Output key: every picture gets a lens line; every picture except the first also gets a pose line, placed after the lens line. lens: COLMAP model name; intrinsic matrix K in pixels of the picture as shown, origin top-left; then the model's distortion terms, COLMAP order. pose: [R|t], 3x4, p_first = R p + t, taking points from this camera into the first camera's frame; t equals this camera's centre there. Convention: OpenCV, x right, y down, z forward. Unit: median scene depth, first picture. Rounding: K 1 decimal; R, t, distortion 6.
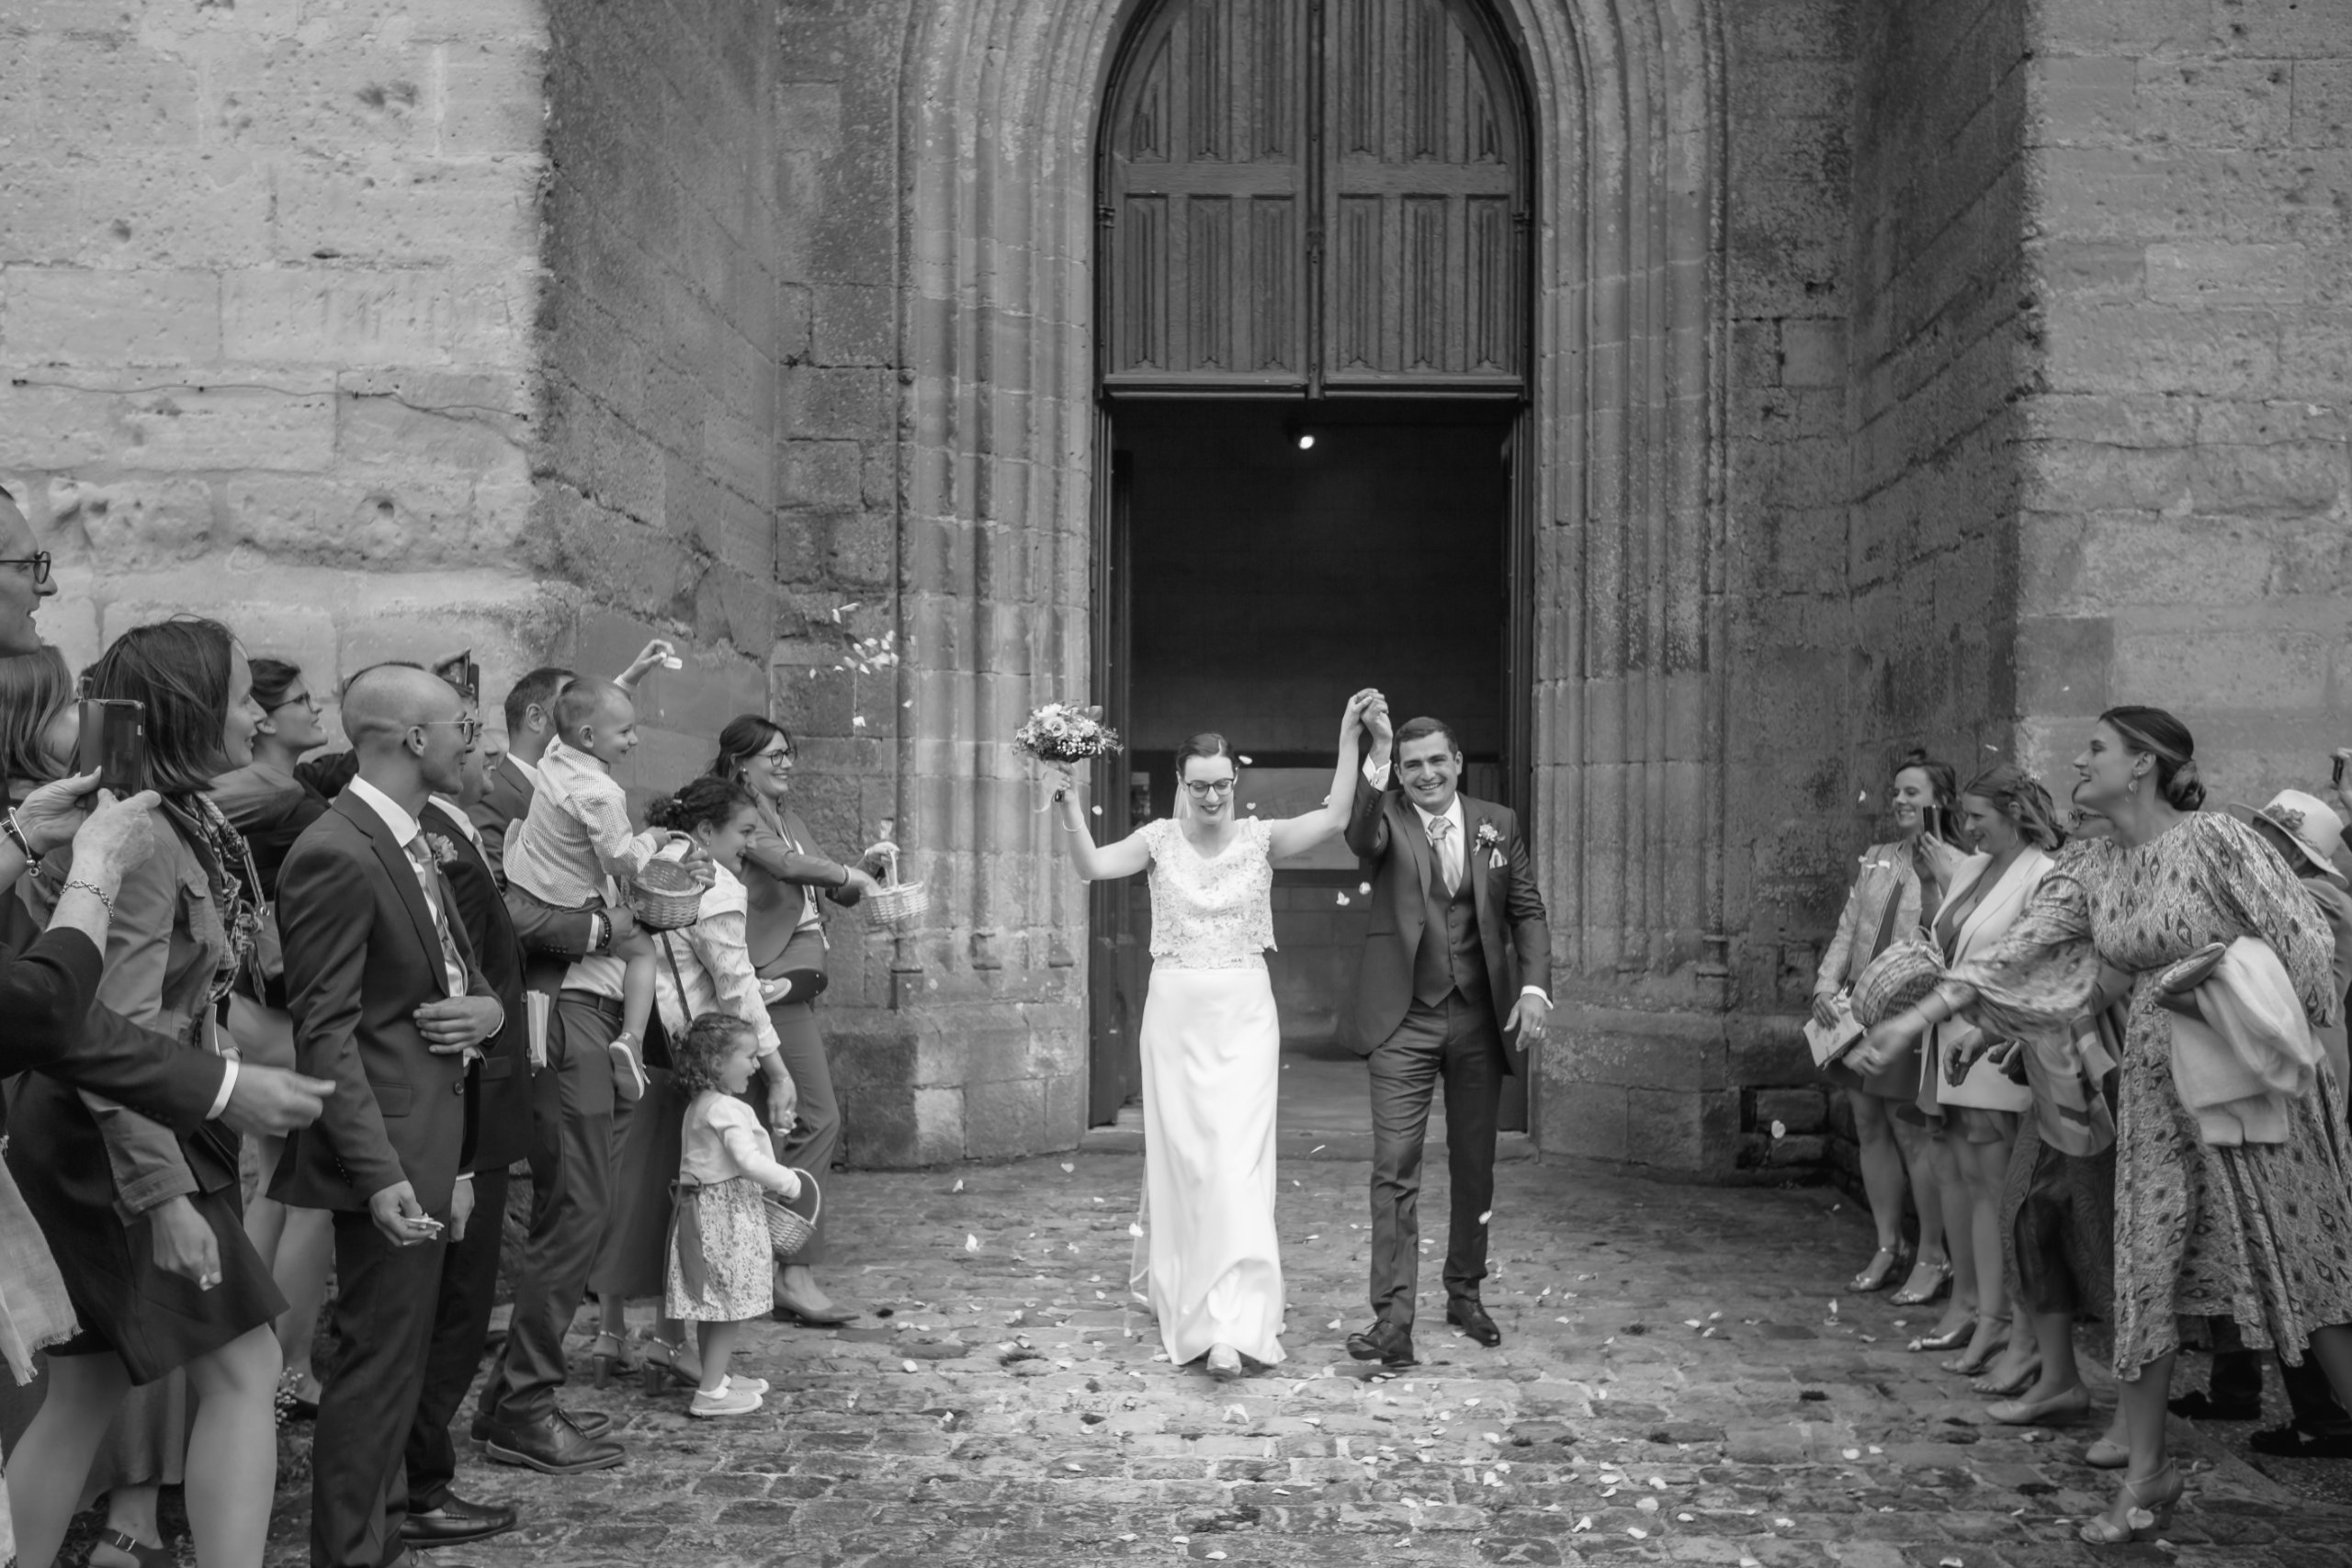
lens RADIAL K [[12732.8, 0, 1176.0], [0, 12732.8, 784.0], [0, 0, 1]] dist [0.011669, 7.030967]
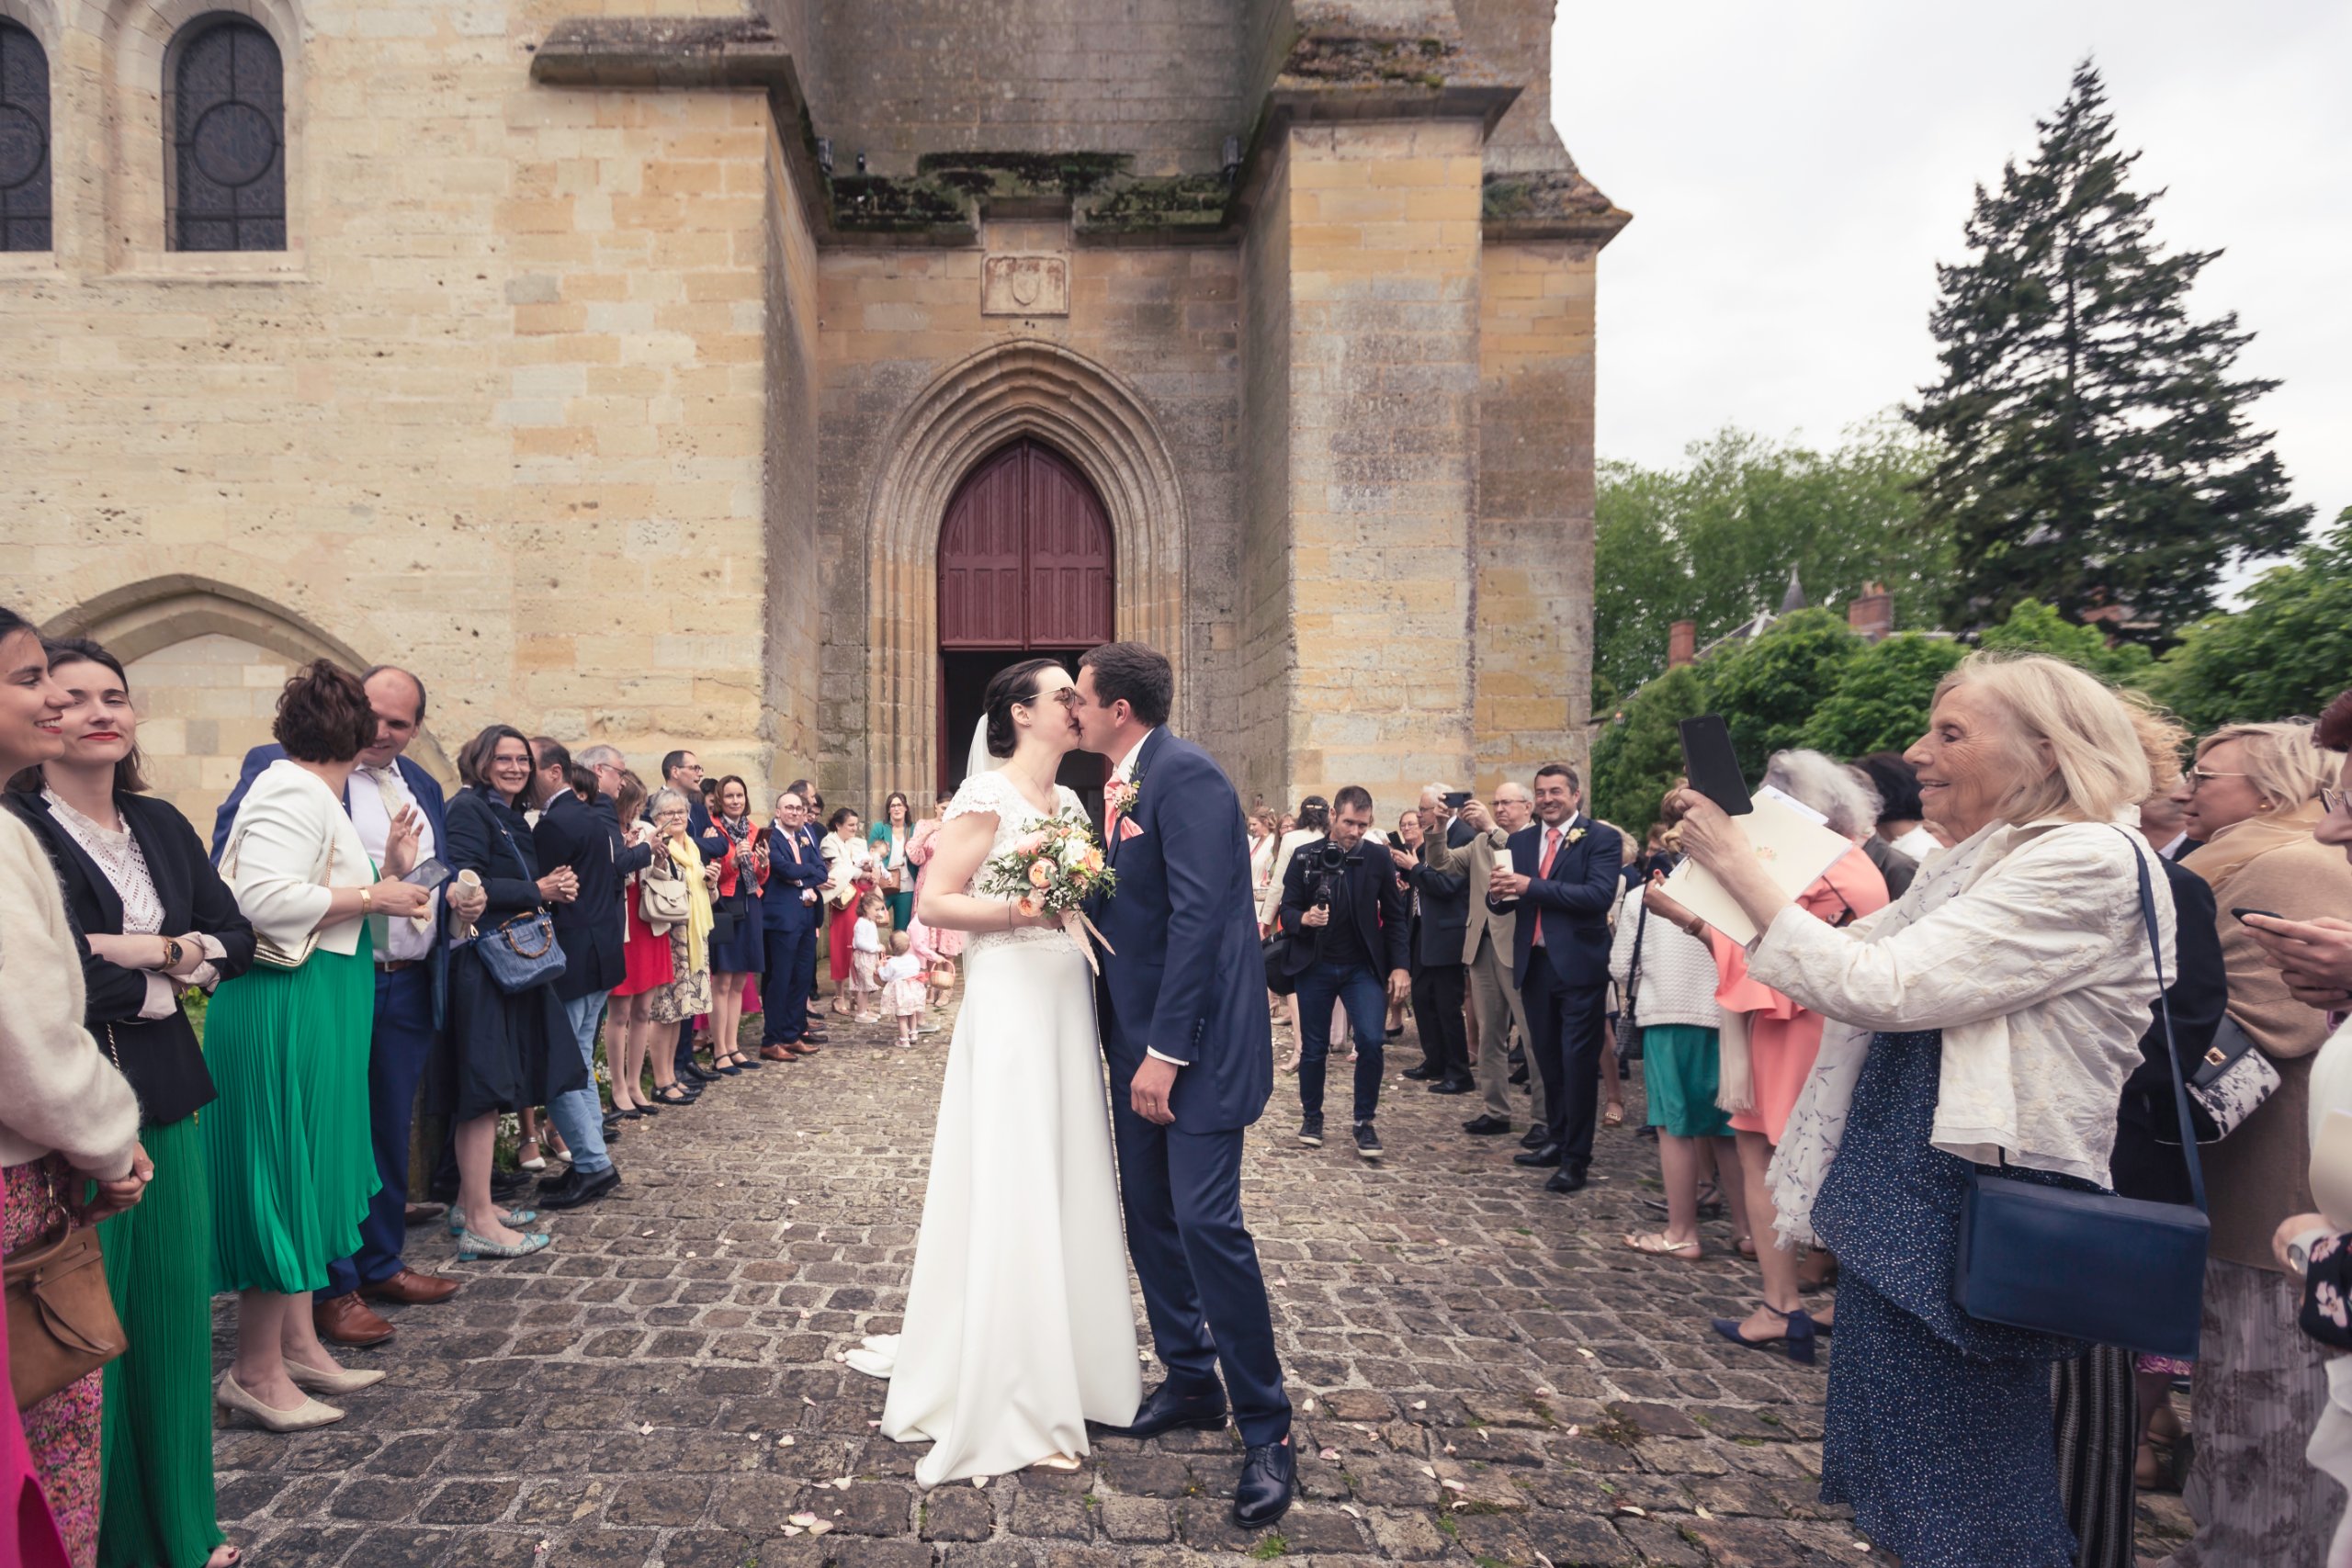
lens RADIAL K [[9604.9, 0, 1176.0], [0, 9604.9, 784.0], [0, 0, 1]] dist [0.195174, -0.748287]
pose [[0.999422, -0.008623, 0.032881, -0.023046], [0.008544, 0.999960, 0.002537, -0.009198], [-0.032902, -0.002254, 0.999456, -0.927597]]
